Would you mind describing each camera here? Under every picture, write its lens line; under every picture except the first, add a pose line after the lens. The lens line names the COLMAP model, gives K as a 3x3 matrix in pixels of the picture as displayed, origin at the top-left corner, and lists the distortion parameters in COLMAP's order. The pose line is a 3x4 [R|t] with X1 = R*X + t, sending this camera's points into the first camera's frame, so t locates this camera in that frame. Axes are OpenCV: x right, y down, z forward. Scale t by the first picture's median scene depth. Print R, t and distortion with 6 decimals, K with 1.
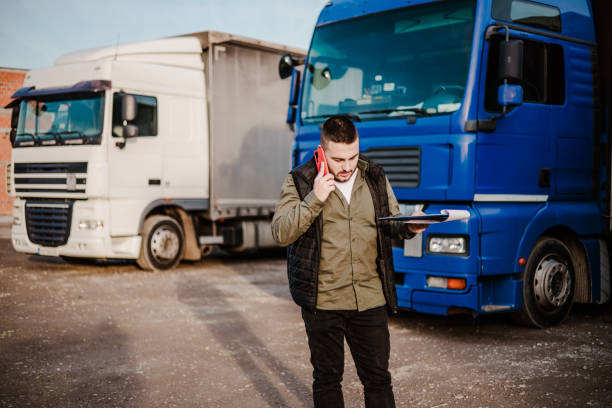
lens RADIAL K [[894.7, 0, 306.0], [0, 894.7, 204.0], [0, 0, 1]] dist [0.369757, -0.649715]
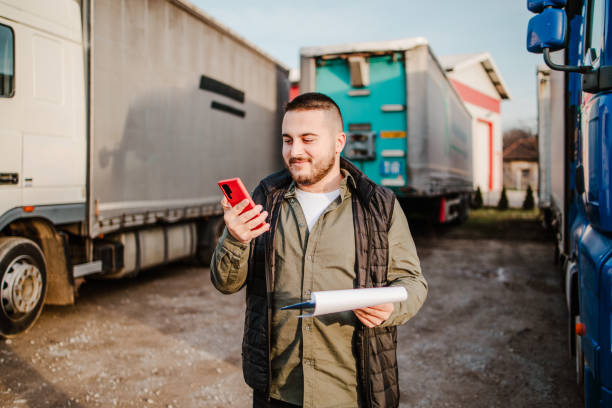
lens RADIAL K [[647.7, 0, 303.8], [0, 647.7, 161.8], [0, 0, 1]] dist [0.065659, -0.006717]
pose [[0.903864, 0.010807, 0.427682, -0.184030], [0.004237, 0.999406, -0.034208, -0.020834], [-0.427798, 0.032732, 0.903282, 0.581291]]
